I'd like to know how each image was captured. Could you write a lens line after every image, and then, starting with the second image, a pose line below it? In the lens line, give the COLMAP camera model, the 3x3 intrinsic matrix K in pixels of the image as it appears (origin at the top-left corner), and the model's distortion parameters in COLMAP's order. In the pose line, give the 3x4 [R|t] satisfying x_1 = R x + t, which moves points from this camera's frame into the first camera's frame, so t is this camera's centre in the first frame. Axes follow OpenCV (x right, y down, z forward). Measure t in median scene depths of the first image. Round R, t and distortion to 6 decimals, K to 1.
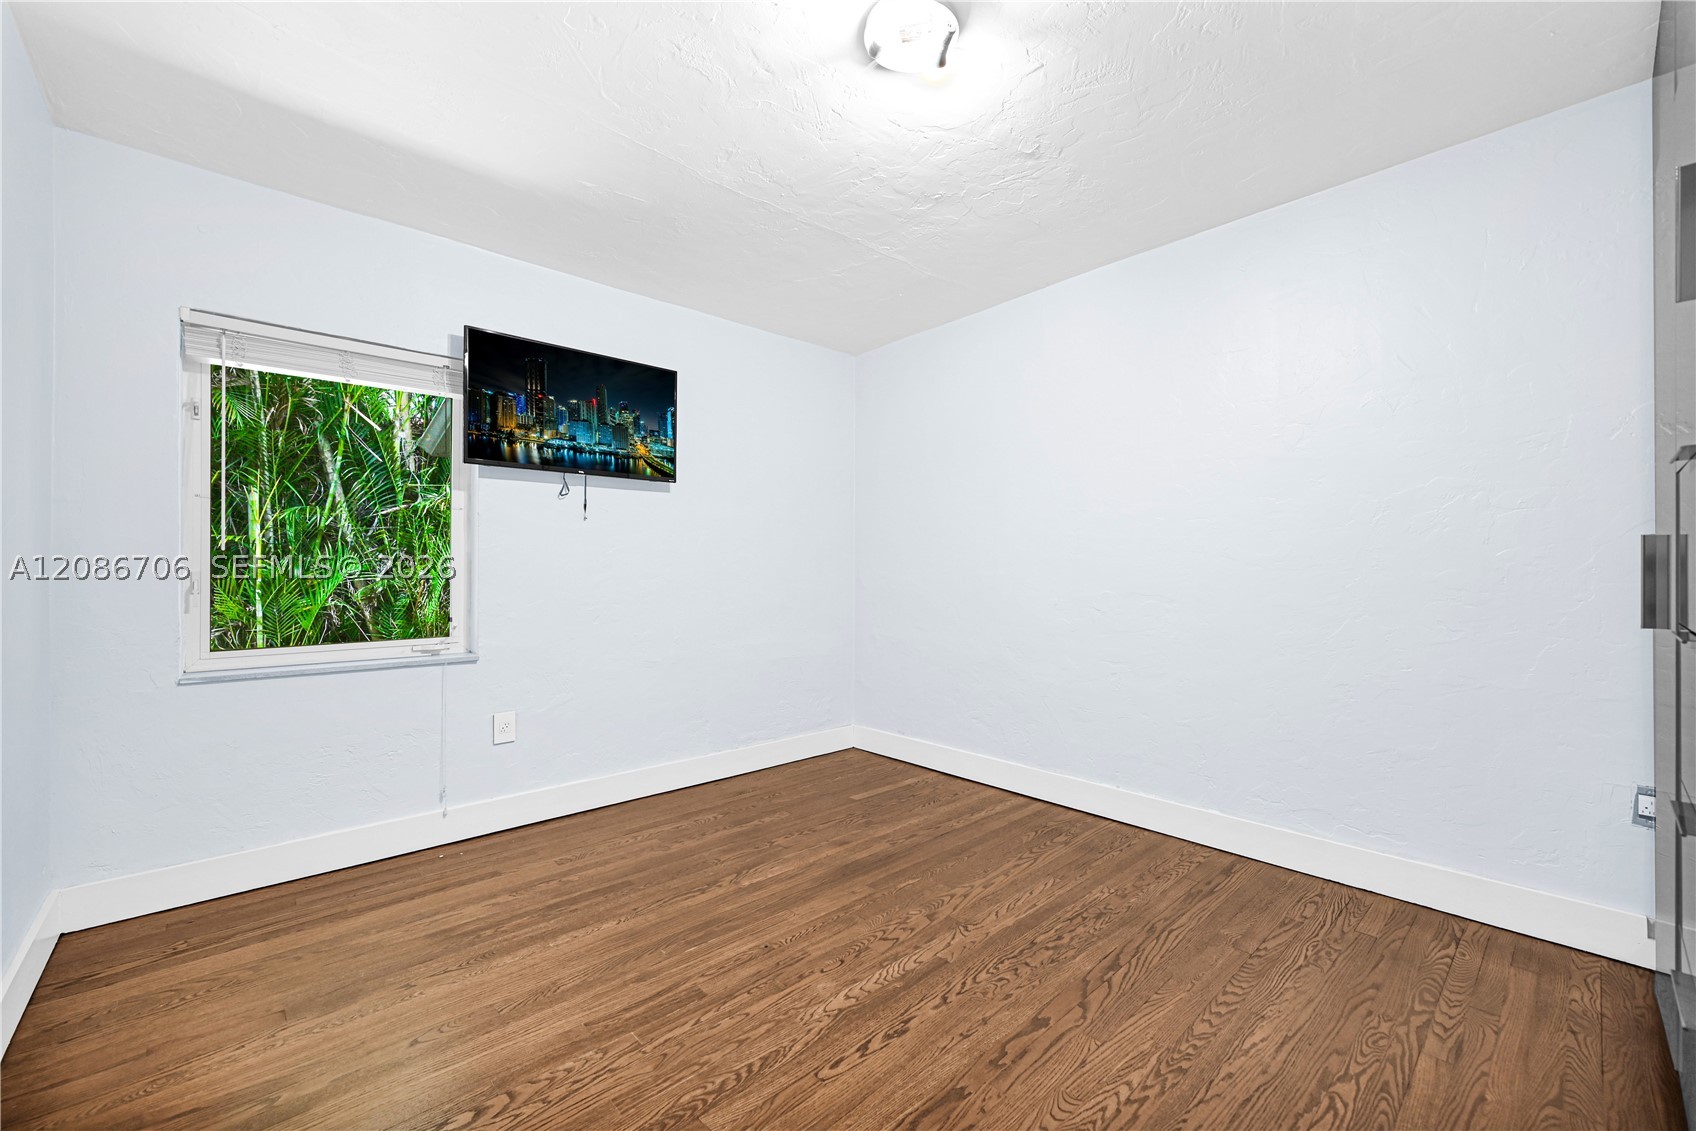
lens RADIAL K [[681.9, 0, 841.5], [0, 681.9, 570.6], [0, 0, 1]] dist [-0.000405, -0.000023]
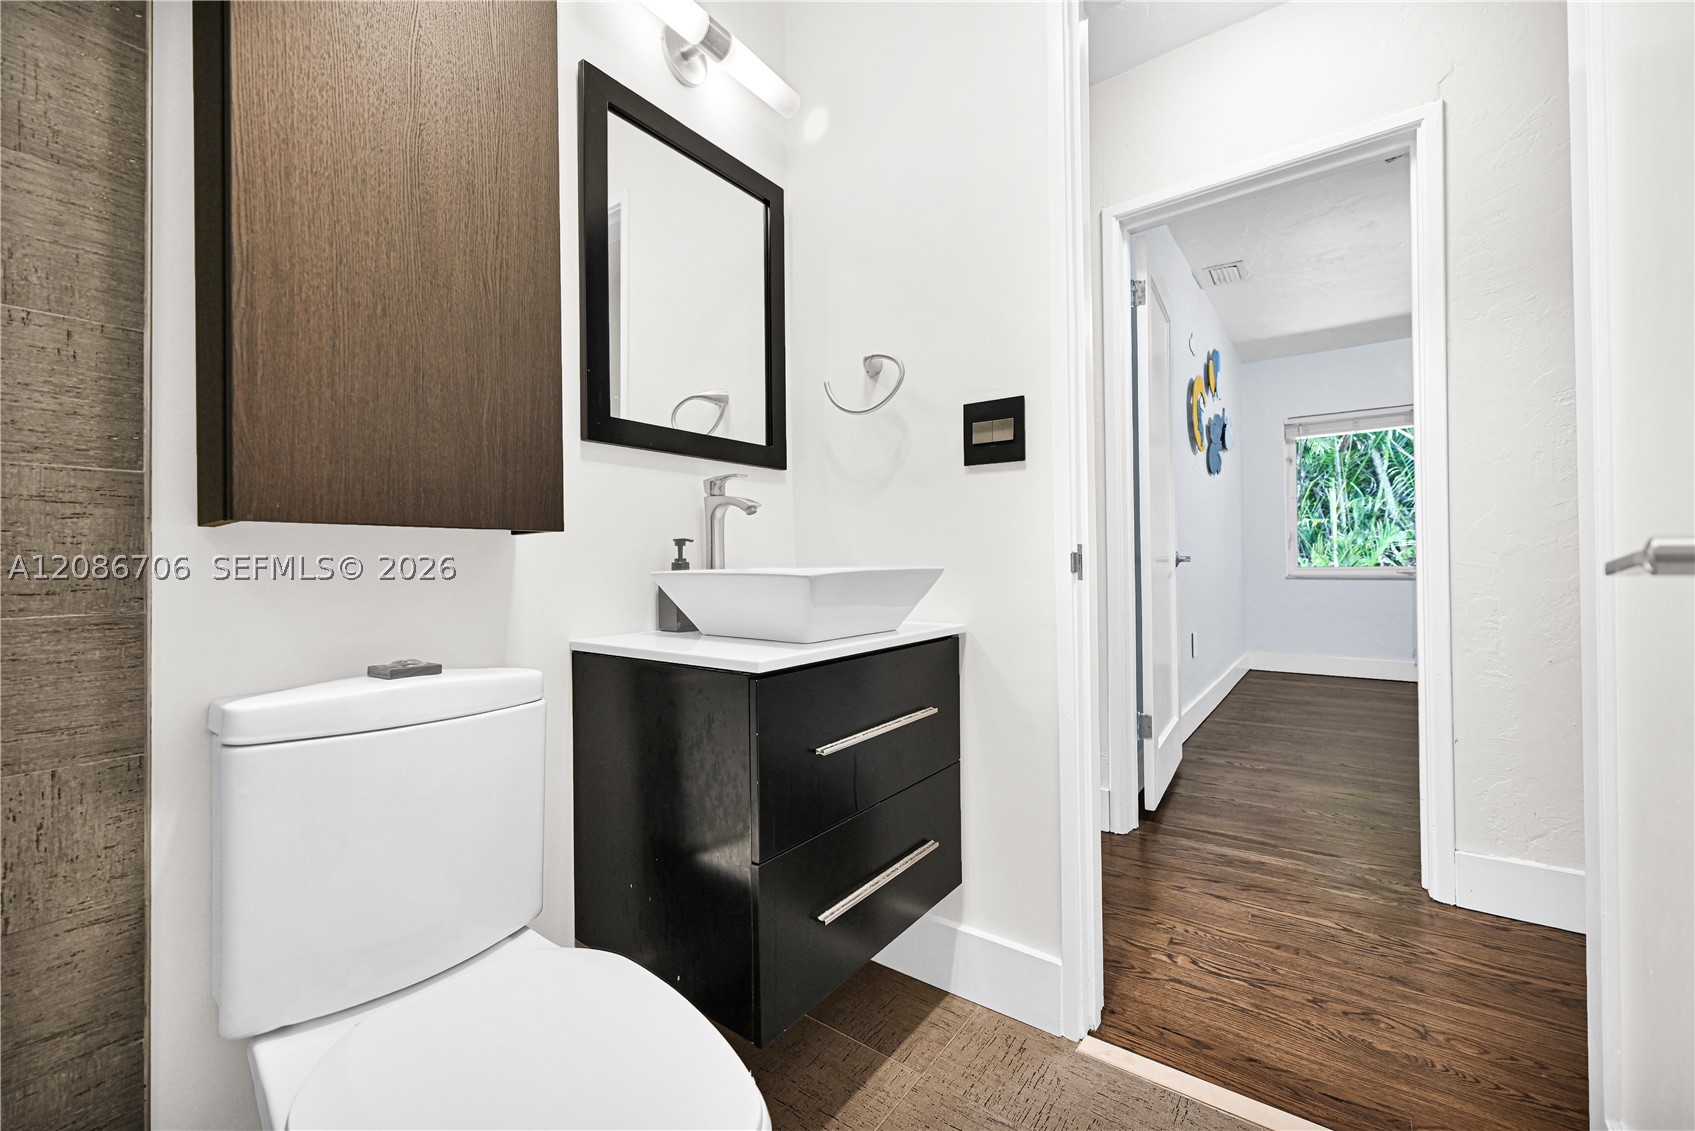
lens RADIAL K [[681.5, 0, 841.0], [0, 681.5, 565.2], [0, 0, 1]] dist [-0.000405, -0.000023]
pose [[0.196273, -0.003538, -0.980543, 0.477293], [0.003407, 0.999990, -0.002926, 0.057931], [0.980543, -0.002766, 0.196283, -0.446355]]
